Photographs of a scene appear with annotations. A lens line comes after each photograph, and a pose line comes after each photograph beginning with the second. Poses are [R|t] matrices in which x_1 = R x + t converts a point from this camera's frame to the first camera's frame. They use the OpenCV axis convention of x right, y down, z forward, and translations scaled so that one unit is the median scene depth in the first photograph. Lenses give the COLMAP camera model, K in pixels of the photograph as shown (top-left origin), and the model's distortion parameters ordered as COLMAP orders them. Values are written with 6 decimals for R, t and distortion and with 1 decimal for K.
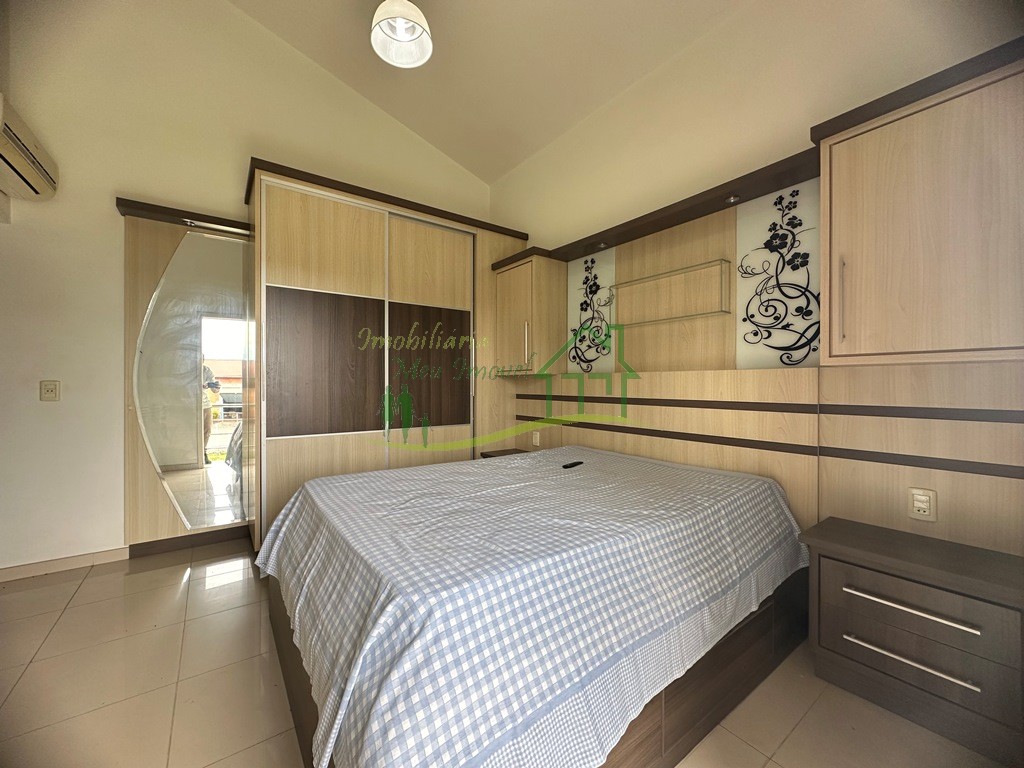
lens RADIAL K [[405.5, 0, 514.1], [0, 405.5, 383.8], [0, 0, 1]] dist [0.000465, 0.000989]
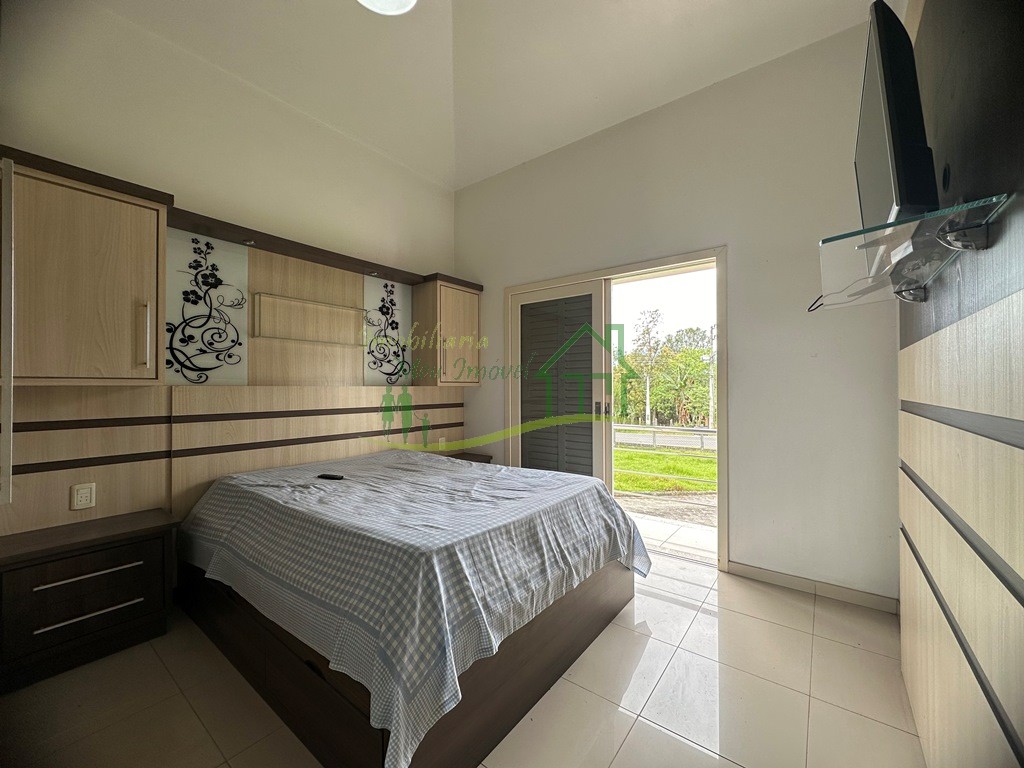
lens RADIAL K [[405.5, 0, 513.5], [0, 405.5, 384.0], [0, 0, 1]] dist [0.000465, 0.000989]
pose [[-0.269007, 0.011499, 0.963070, -0.806190], [0.005113, 0.999932, -0.010511, -0.018025], [-0.963125, 0.002097, -0.269047, 0.691003]]
